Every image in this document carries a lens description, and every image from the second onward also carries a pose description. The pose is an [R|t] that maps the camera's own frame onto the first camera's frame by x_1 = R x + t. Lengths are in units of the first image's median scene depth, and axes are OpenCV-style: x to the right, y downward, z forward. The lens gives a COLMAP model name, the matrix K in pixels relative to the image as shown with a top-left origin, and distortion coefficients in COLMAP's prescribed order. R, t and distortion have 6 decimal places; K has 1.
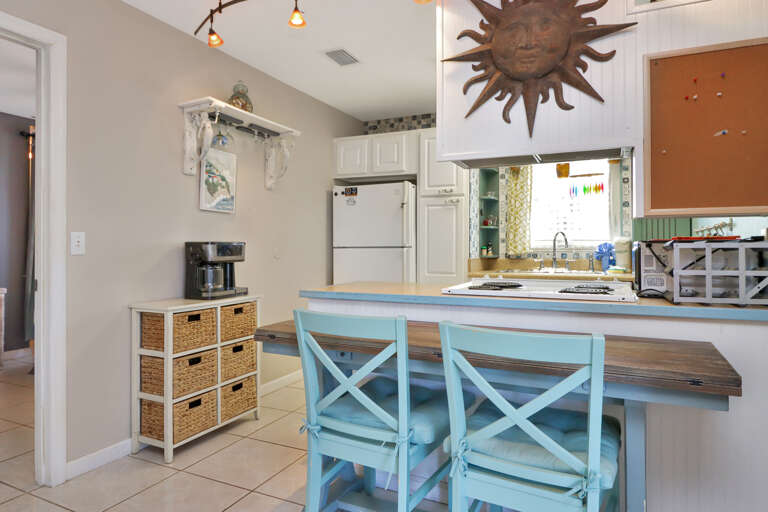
lens RADIAL K [[478.8, 0, 388.3], [0, 478.8, 243.0], [0, 0, 1]] dist [0.004213, -0.001129]
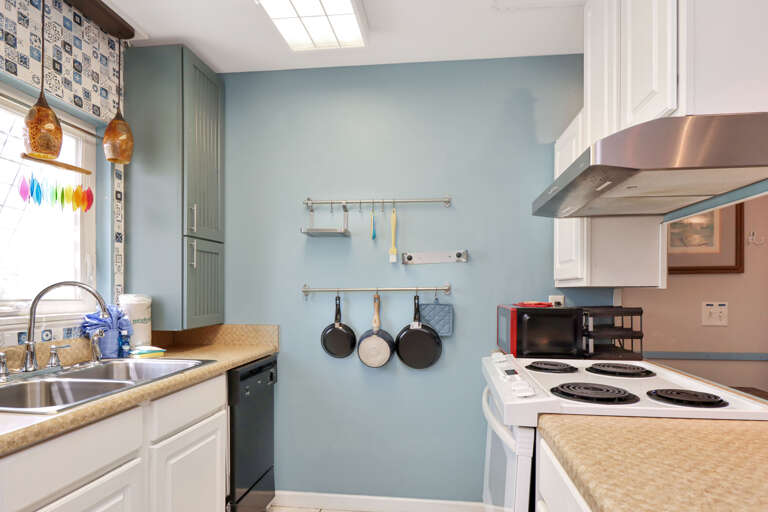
lens RADIAL K [[441.7, 0, 384.8], [0, 441.7, 290.1], [0, 0, 1]] dist [-0.003823, -0.001073]
pose [[-0.309167, -0.003515, 0.951001, -0.155573], [-0.007889, 0.999968, 0.001131, -0.029287], [-0.950975, -0.007153, -0.309184, 1.236127]]
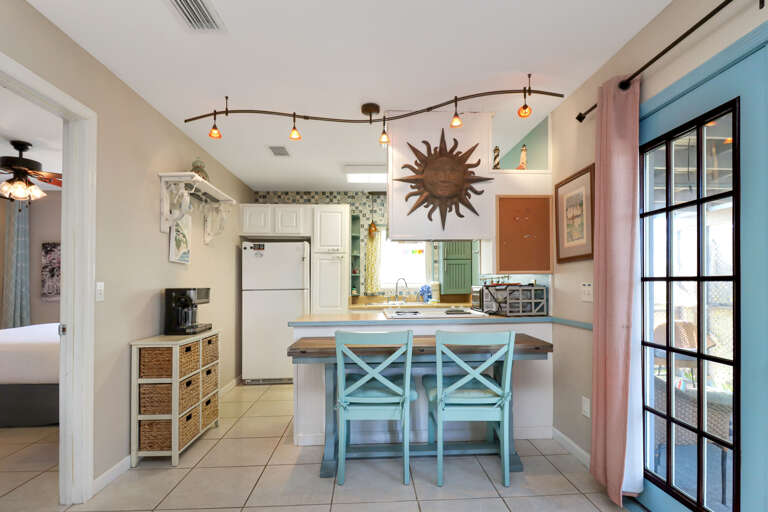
lens RADIAL K [[378.5, 0, 396.8], [0, 378.5, 283.6], [0, 0, 1]] dist [-0.002309, -0.000806]
pose [[0.874214, -0.006283, 0.485499, -0.388125], [0.004826, 0.999979, 0.004250, -0.015868], [-0.485516, -0.001373, 0.874227, -0.123670]]
